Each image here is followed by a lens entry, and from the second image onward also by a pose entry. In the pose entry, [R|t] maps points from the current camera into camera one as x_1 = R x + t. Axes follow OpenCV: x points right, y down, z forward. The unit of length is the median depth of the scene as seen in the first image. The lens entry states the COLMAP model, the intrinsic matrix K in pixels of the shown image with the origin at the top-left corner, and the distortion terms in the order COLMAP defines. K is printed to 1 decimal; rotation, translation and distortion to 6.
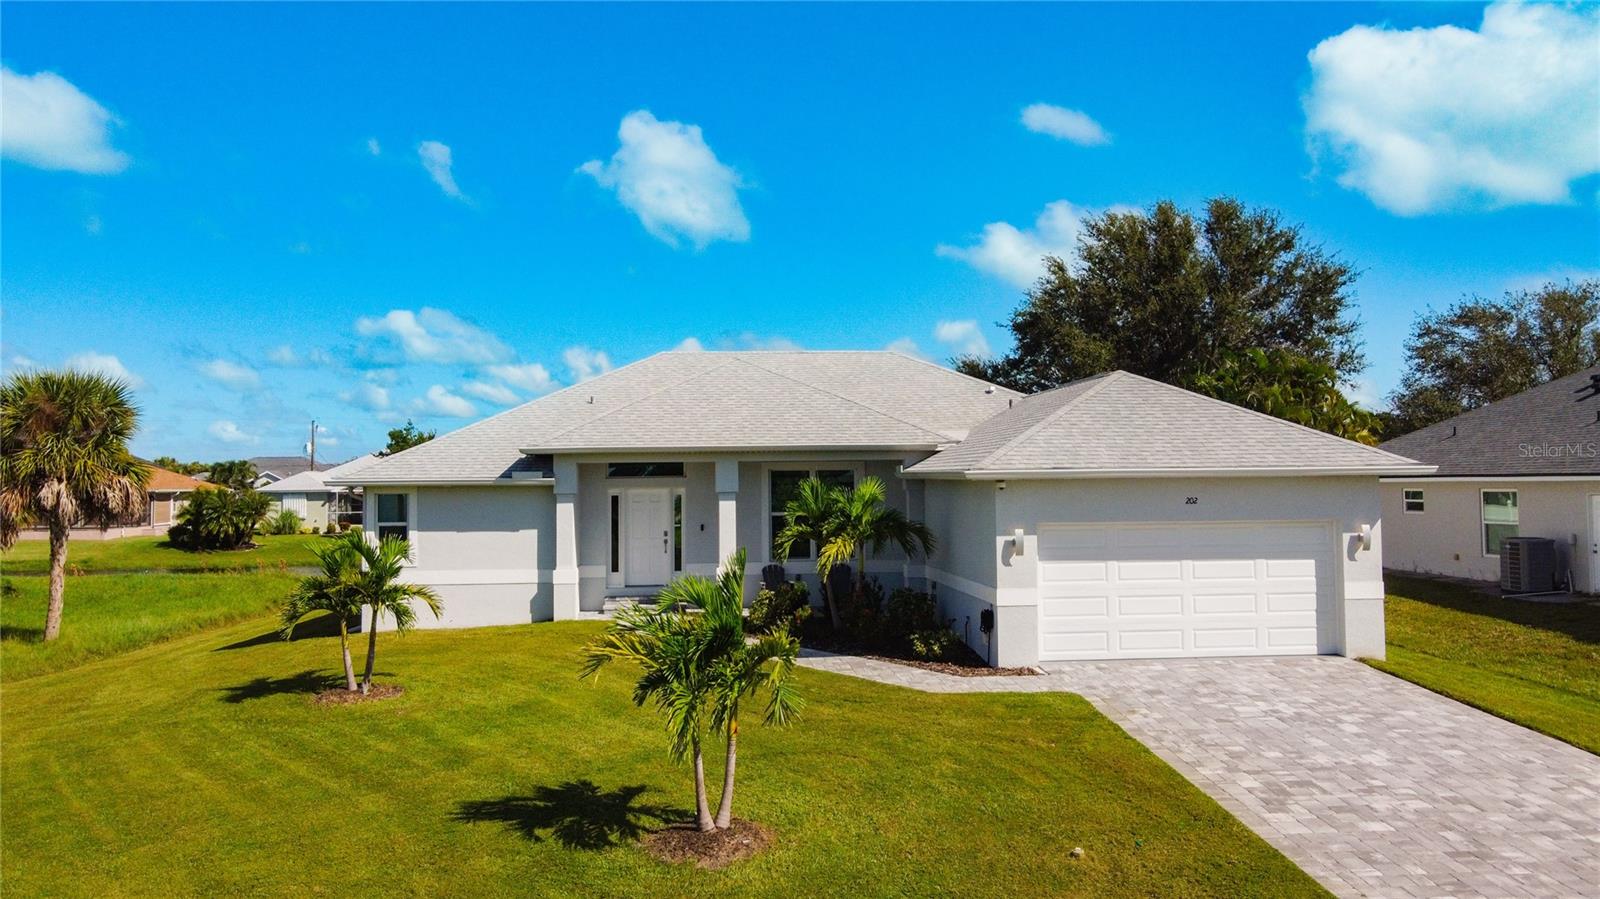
lens RADIAL K [[1254.1, 0, 779.1], [0, 1254.1, 490.0], [0, 0, 1]] dist [-0.015069, 0.051797]
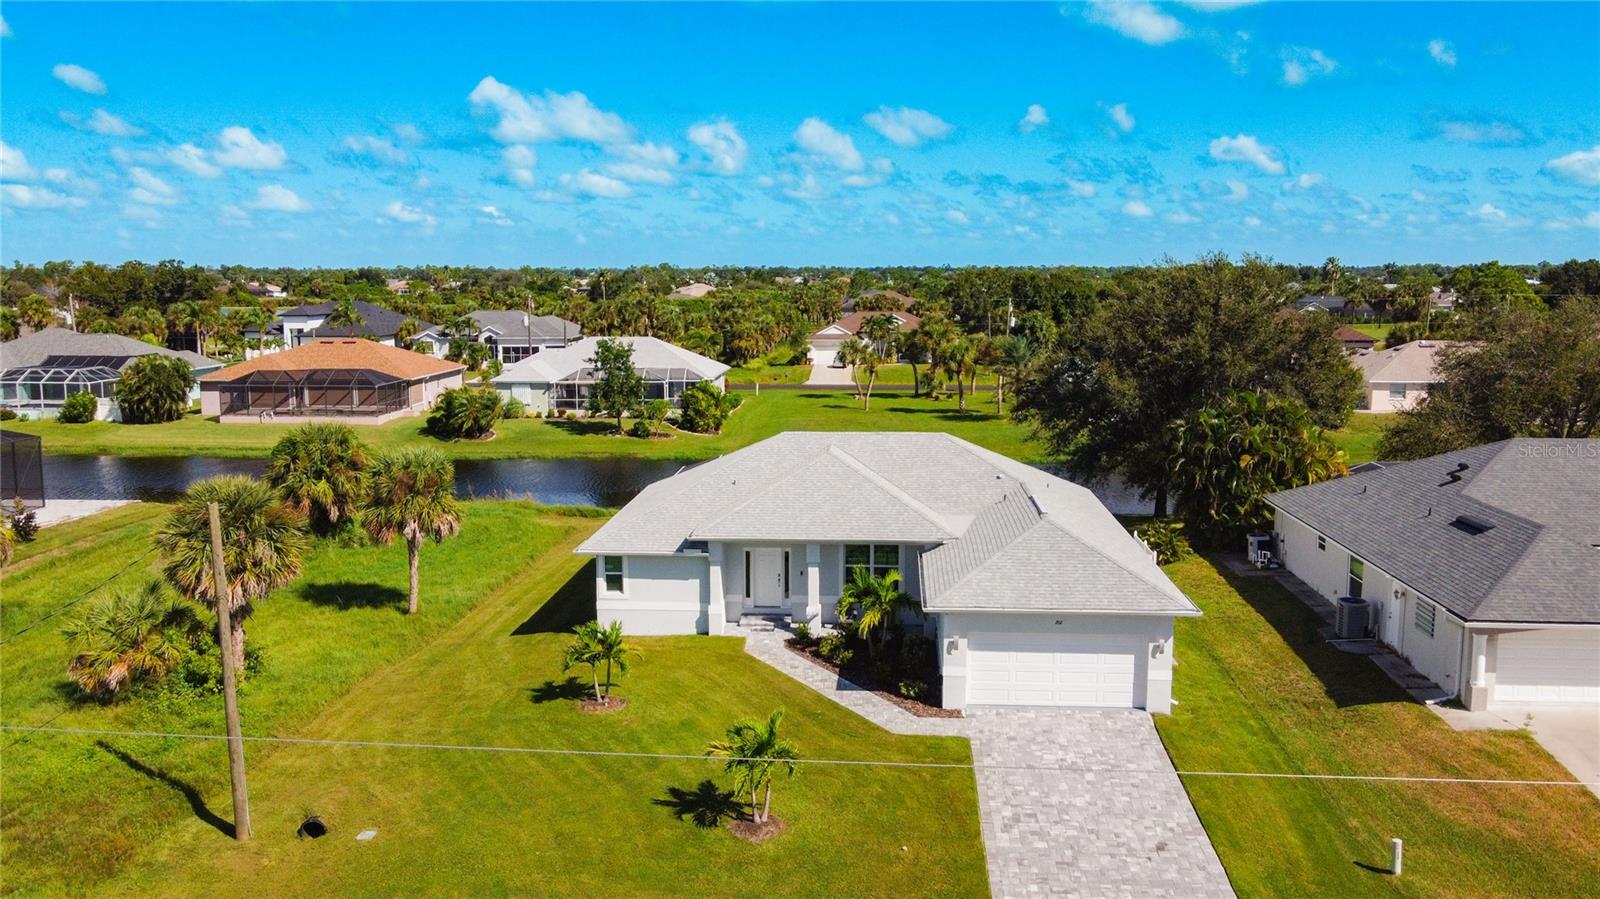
lens RADIAL K [[1254.1, 0, 781.1], [0, 1254.1, 525.8], [0, 0, 1]] dist [-0.015069, 0.051797]
pose [[0.988613, 0.039974, -0.145074, 0.152806], [-0.011026, 0.980723, 0.195090, -0.365788], [0.150076, -0.191269, 0.969997, -0.581978]]
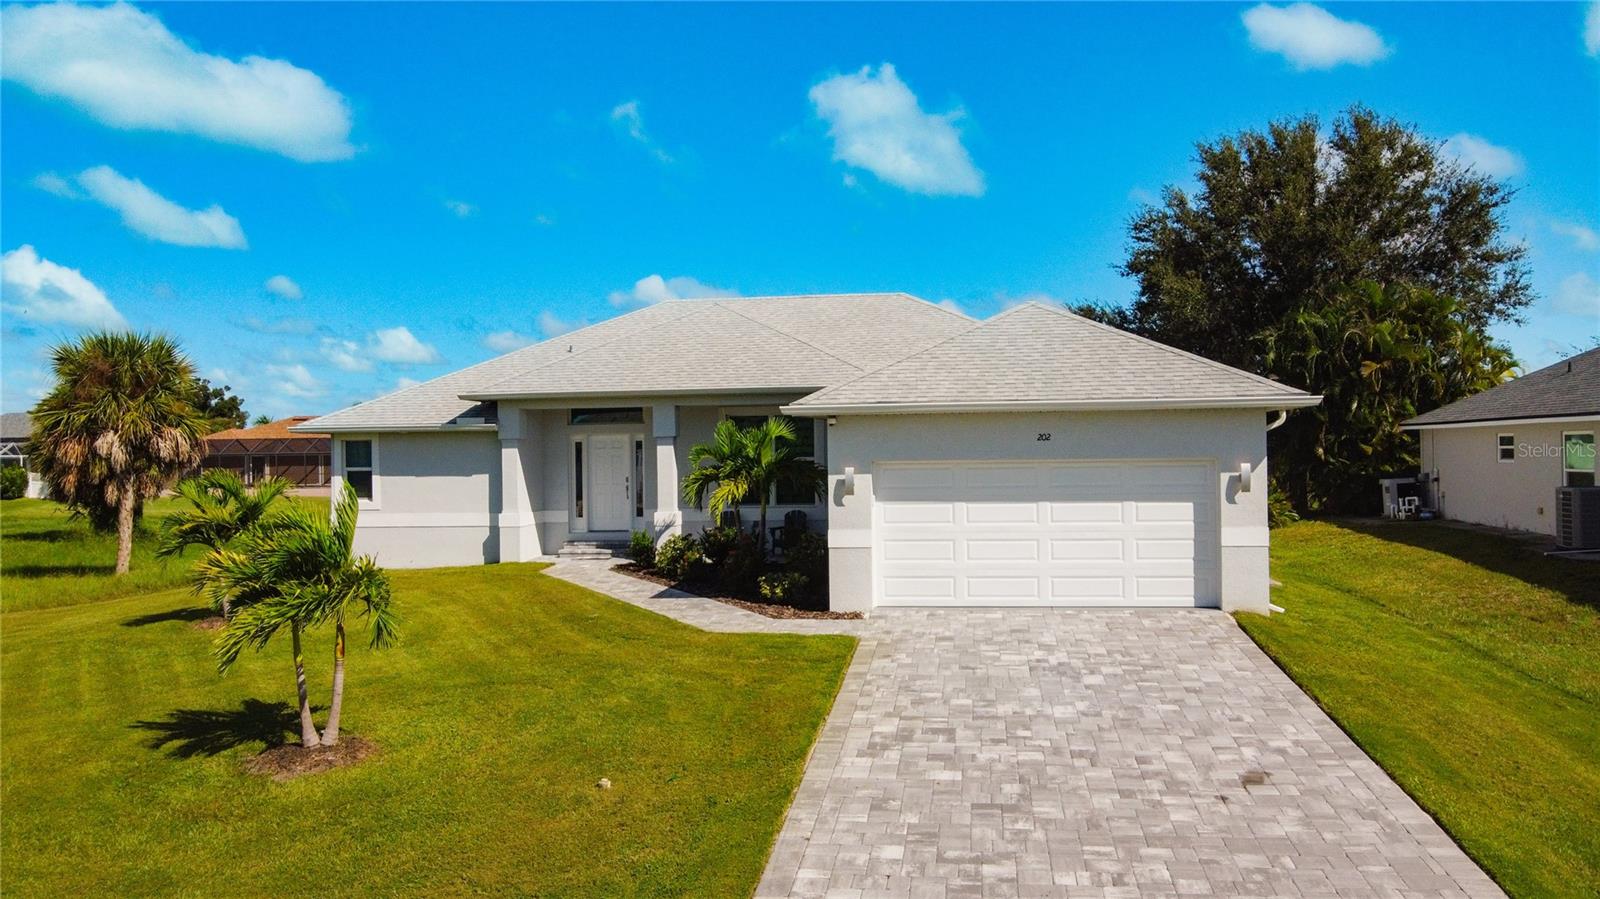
lens RADIAL K [[1254.1, 0, 794.8], [0, 1254.1, 530.7], [0, 0, 1]] dist [-0.015069, 0.051797]
pose [[0.977935, 0.009636, -0.208688, 0.271234], [0.002936, 0.998203, 0.059852, 0.017038], [0.208890, -0.059144, 0.976149, 0.045663]]
